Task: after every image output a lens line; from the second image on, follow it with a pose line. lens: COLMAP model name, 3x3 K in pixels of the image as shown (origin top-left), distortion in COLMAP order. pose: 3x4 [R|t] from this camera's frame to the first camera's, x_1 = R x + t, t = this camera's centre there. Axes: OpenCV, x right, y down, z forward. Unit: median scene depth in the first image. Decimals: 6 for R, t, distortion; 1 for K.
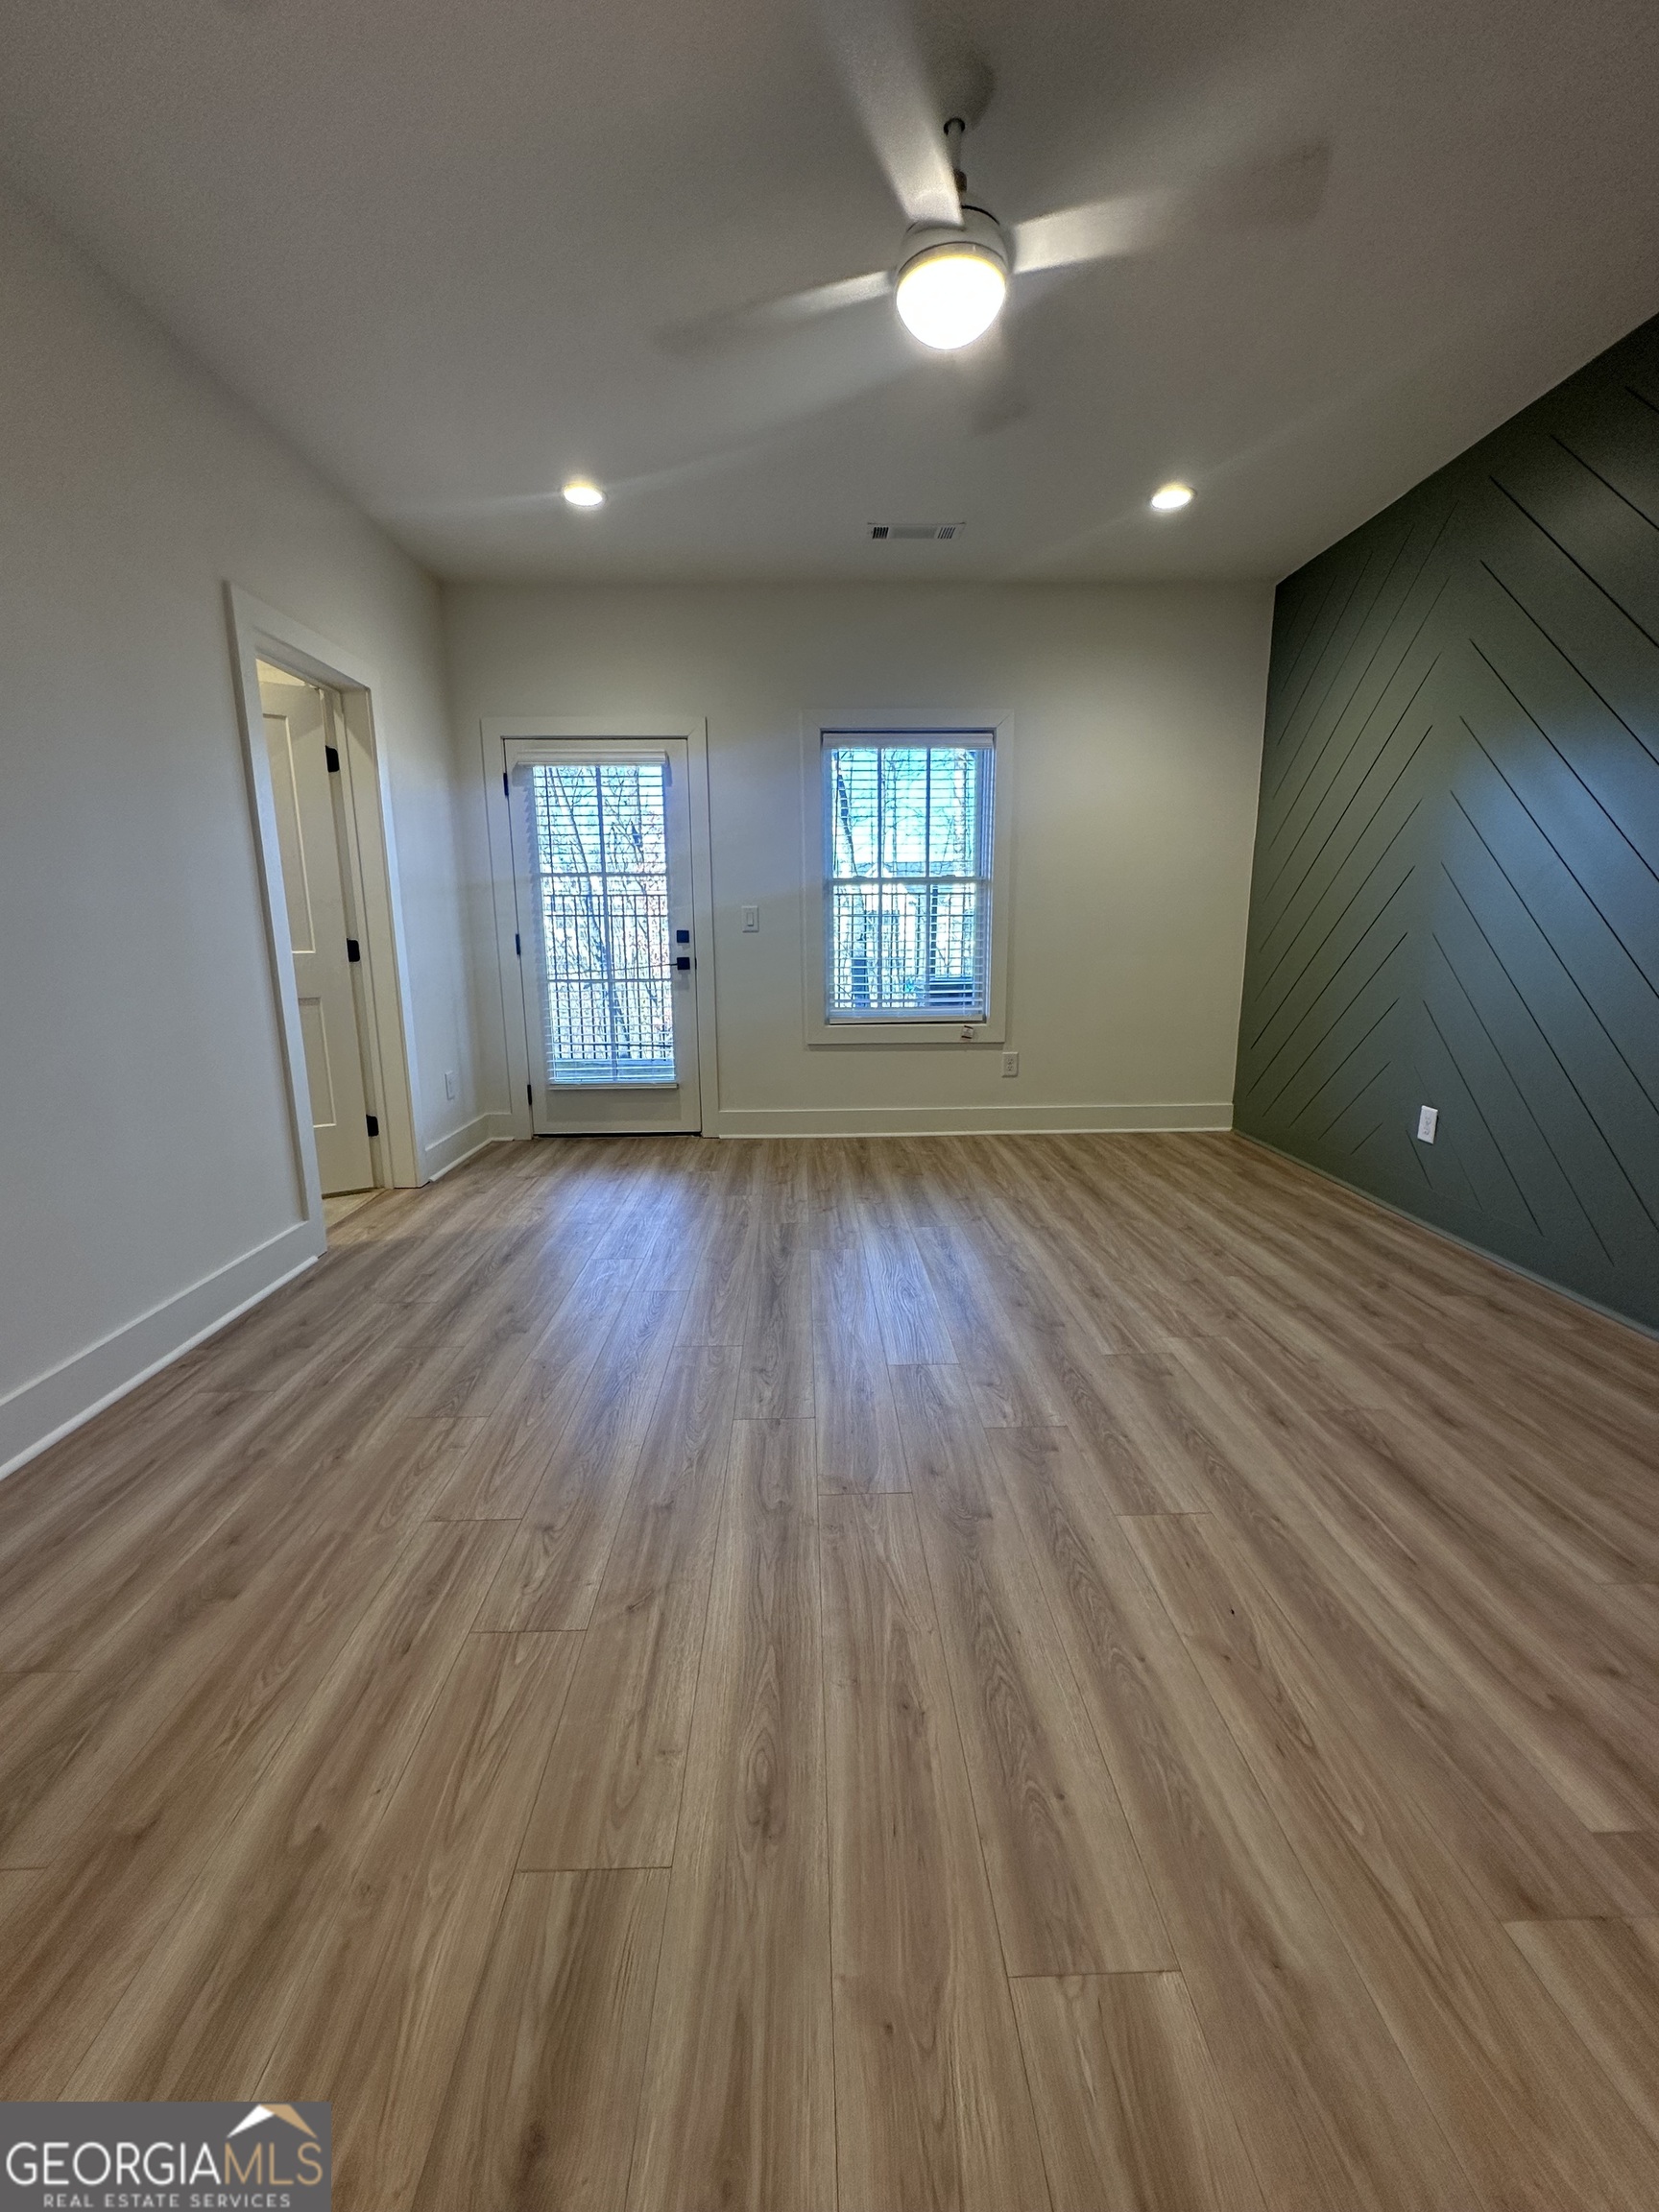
lens RADIAL K [[879.8, 0, 826.2], [0, 879.8, 1106.8], [0, 0, 1]] dist [-0.004613, 0.001212]
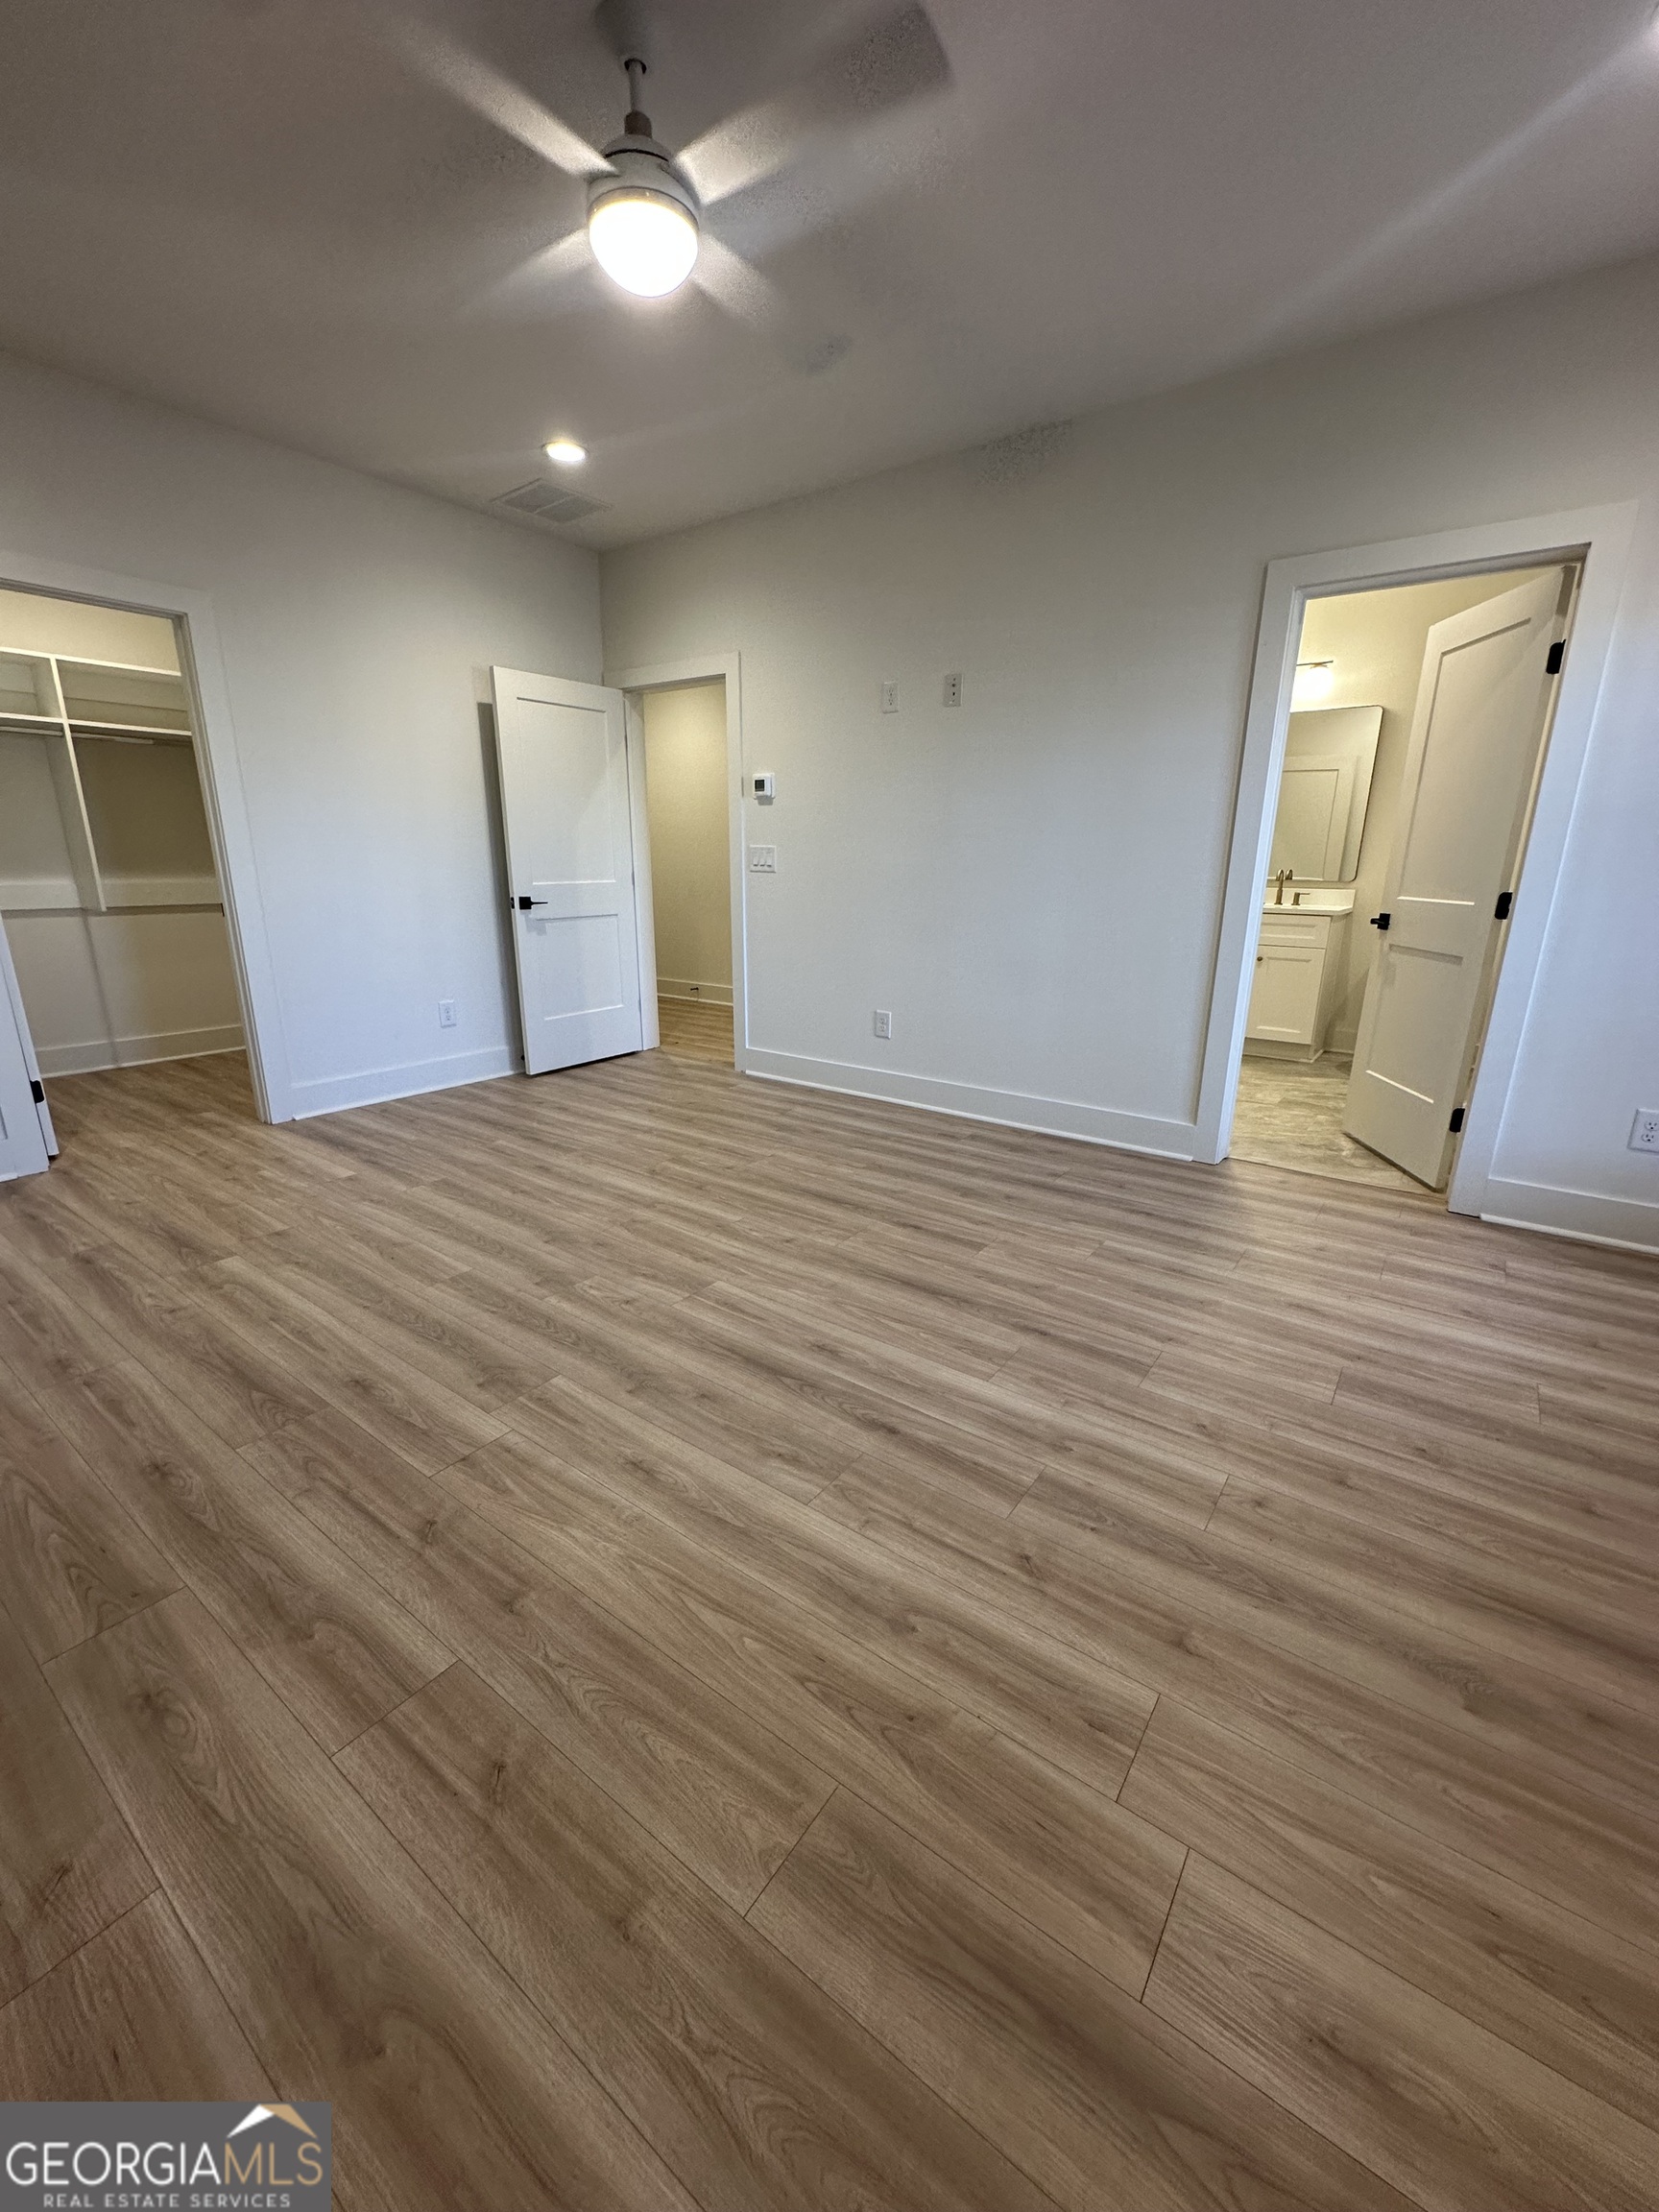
lens RADIAL K [[879.8, 0, 826.2], [0, 879.8, 1106.8], [0, 0, 1]] dist [-0.004613, 0.001212]
pose [[-0.614547, 0.217605, -0.758275, 0.838736], [-0.164371, 0.904787, 0.392866, -0.385492], [0.771566, 0.366073, -0.520266, 1.731203]]
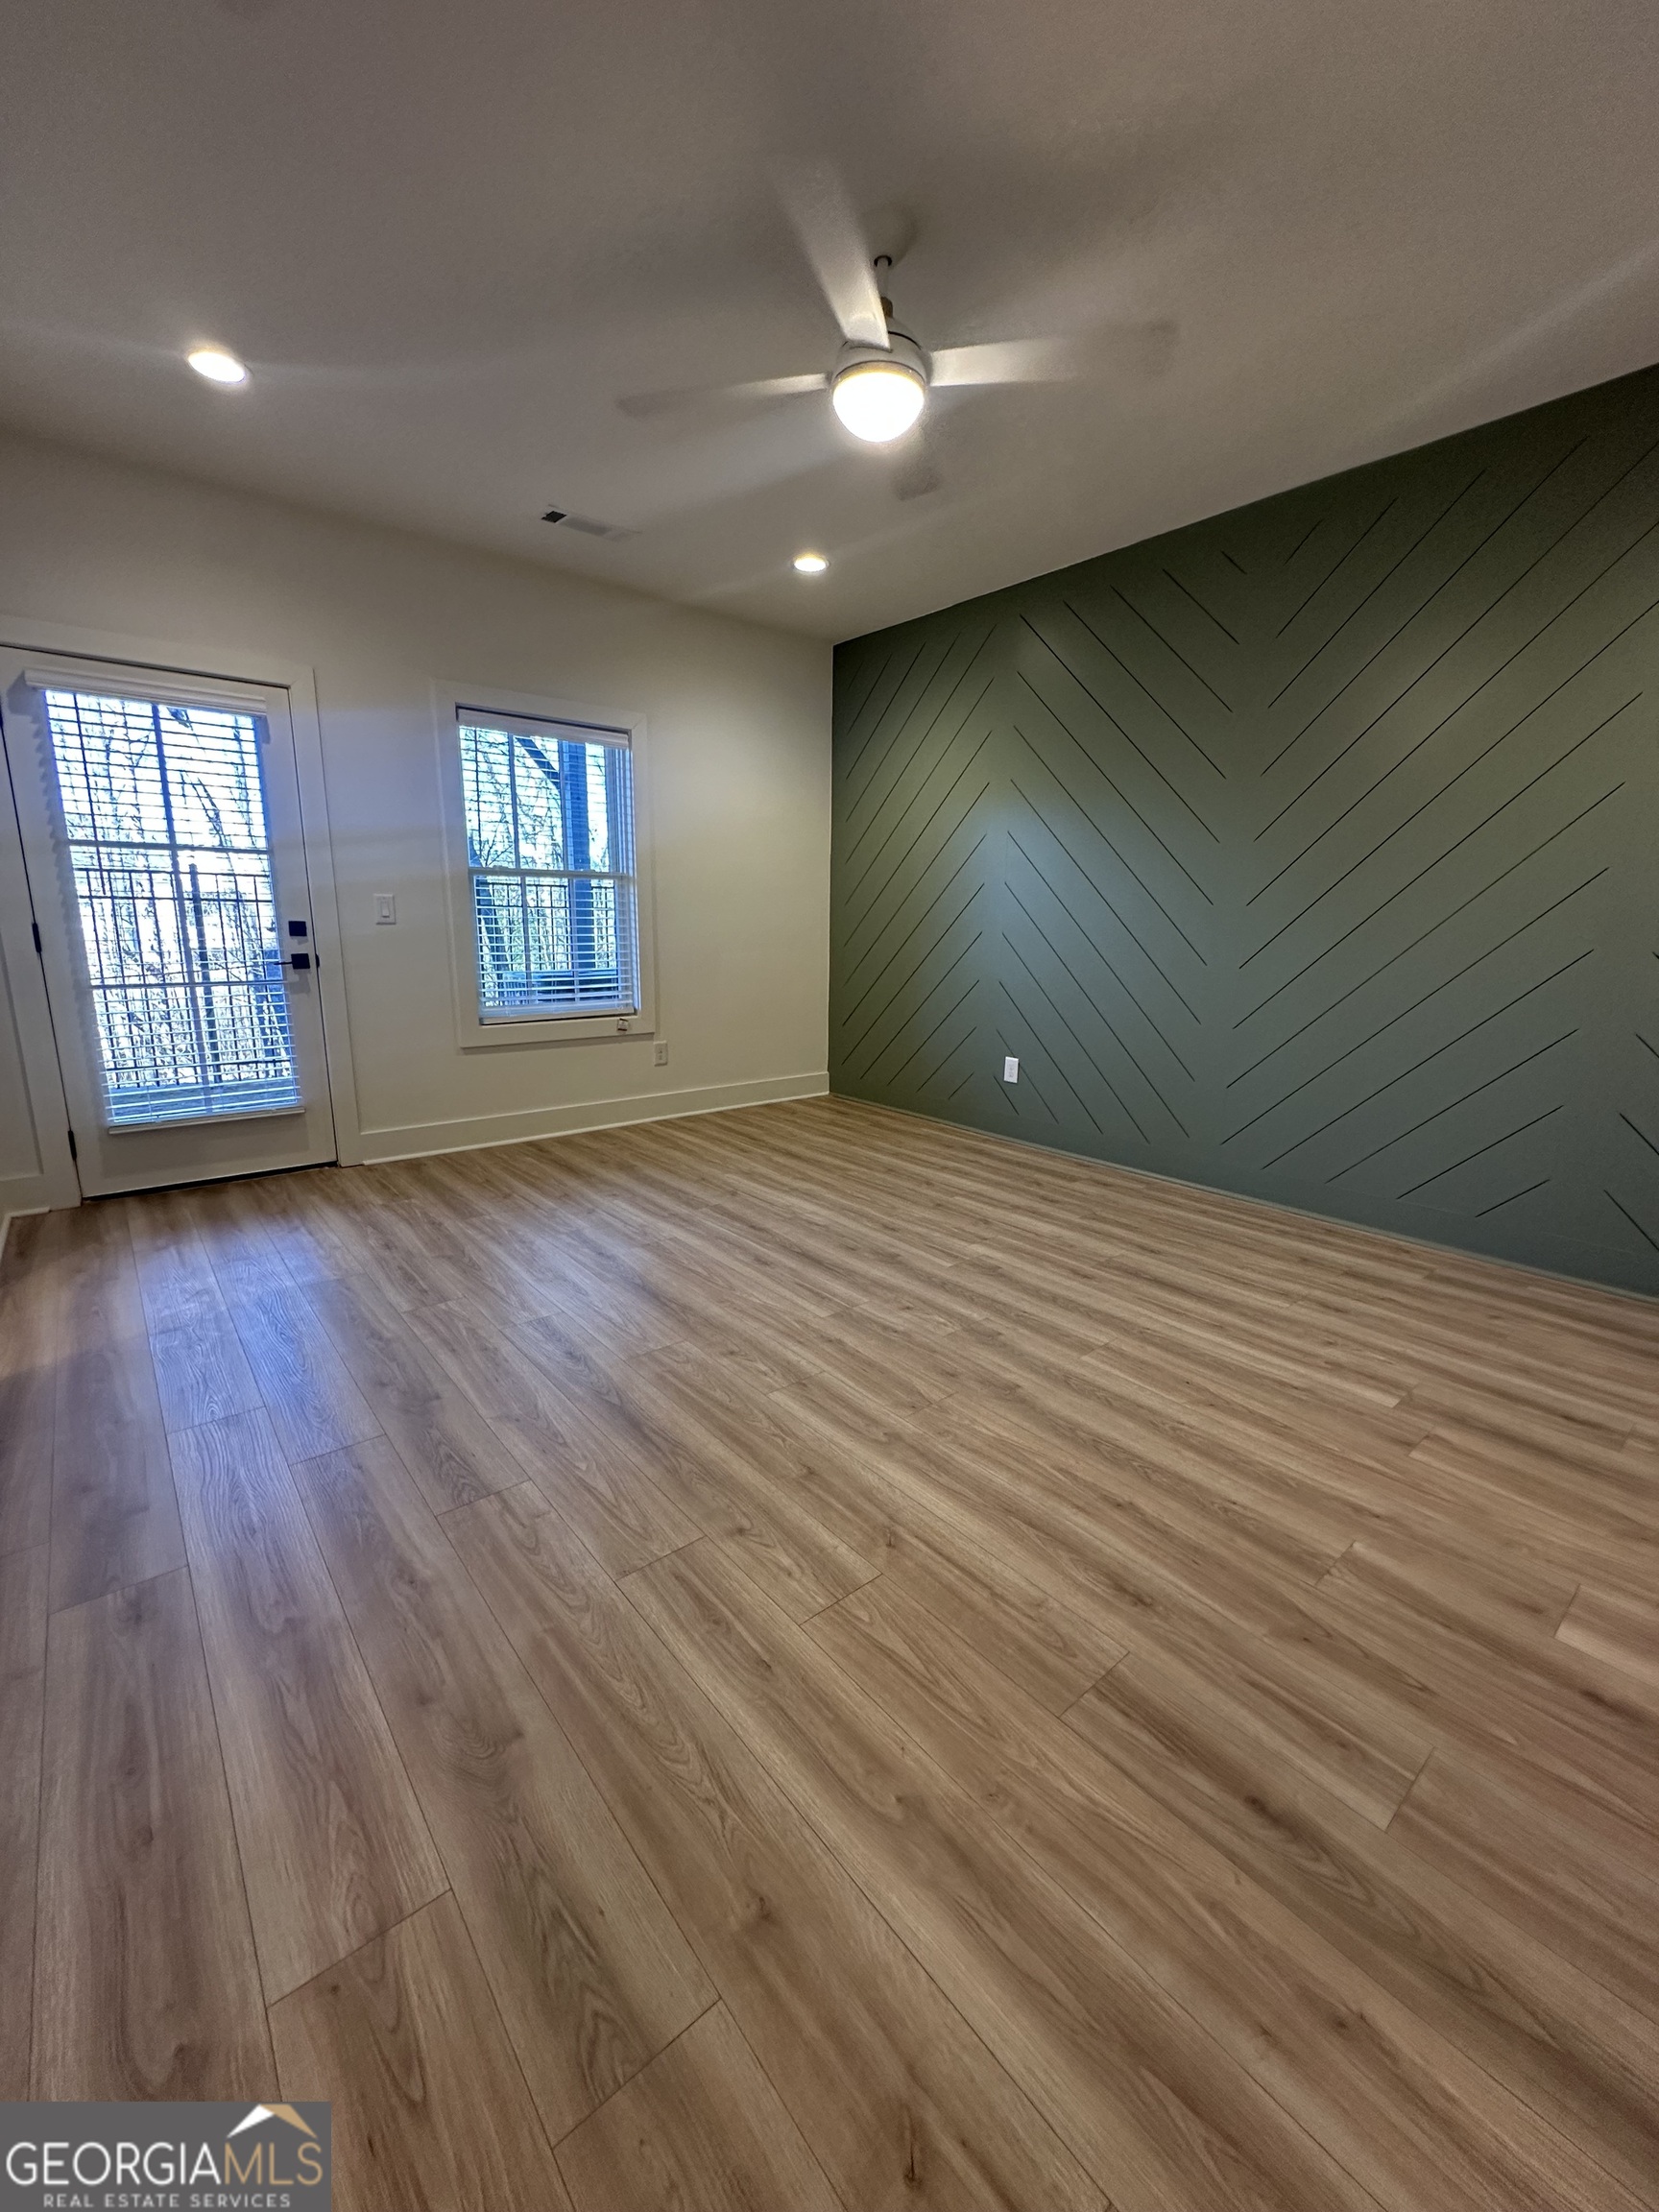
lens RADIAL K [[879.8, 0, 826.2], [0, 879.8, 1106.8], [0, 0, 1]] dist [-0.004613, 0.001212]
pose [[0.786736, -0.113141, 0.606832, -0.629280], [0.106367, 0.993202, 0.047277, -0.029753], [-0.608056, 0.027353, 0.793423, 0.104580]]
